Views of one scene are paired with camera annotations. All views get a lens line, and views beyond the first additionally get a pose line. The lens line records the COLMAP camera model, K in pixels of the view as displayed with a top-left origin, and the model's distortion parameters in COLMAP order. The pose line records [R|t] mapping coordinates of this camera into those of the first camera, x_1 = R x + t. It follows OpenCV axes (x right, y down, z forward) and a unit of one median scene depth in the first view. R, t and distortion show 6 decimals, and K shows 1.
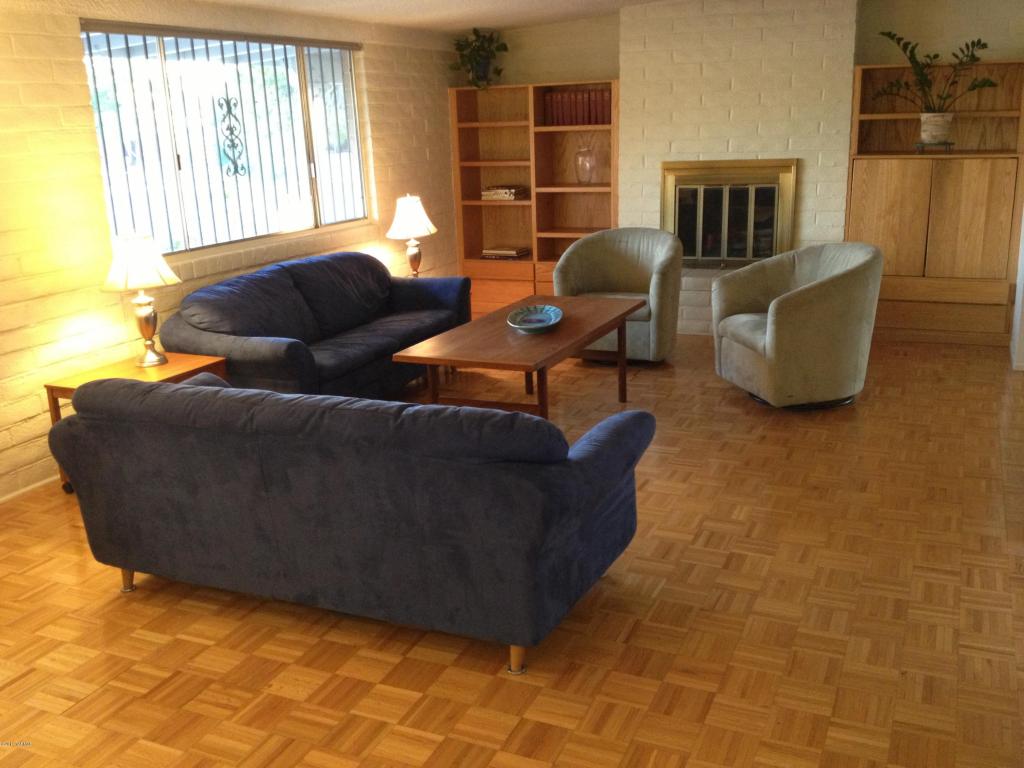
lens RADIAL K [[978.8, 0, 512.0], [0, 978.8, 384.0], [0, 0, 1]] dist [0.204805, -0.527802]
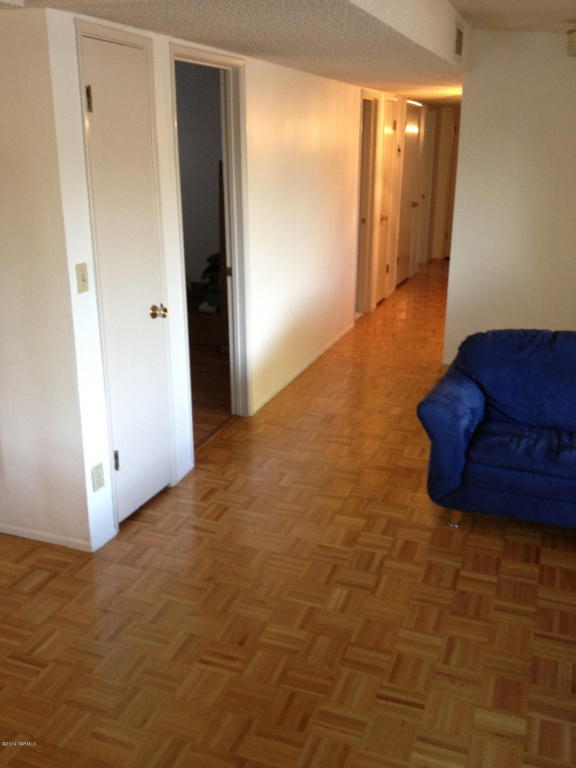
lens RADIAL K [[734.1, 0, 288.0], [0, 734.1, 384.0], [0, 0, 1]] dist [0.204805, -0.527802]
pose [[-0.996565, 0.061101, -0.055900, 0.138715], [0.019647, 0.830174, 0.557159, -0.202947], [0.080450, 0.554147, -0.828522, 0.670500]]
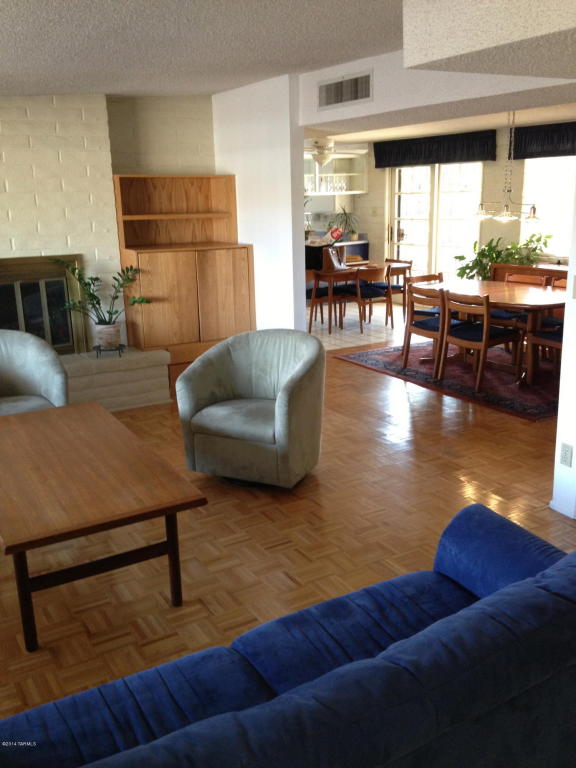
lens RADIAL K [[734.1, 0, 288.0], [0, 734.1, 384.0], [0, 0, 1]] dist [0.204805, -0.527802]
pose [[0.577026, -0.183865, 0.795760, -0.213616], [0.216580, 0.973895, 0.067977, -0.069504], [-0.787486, 0.133121, 0.601785, 0.253300]]
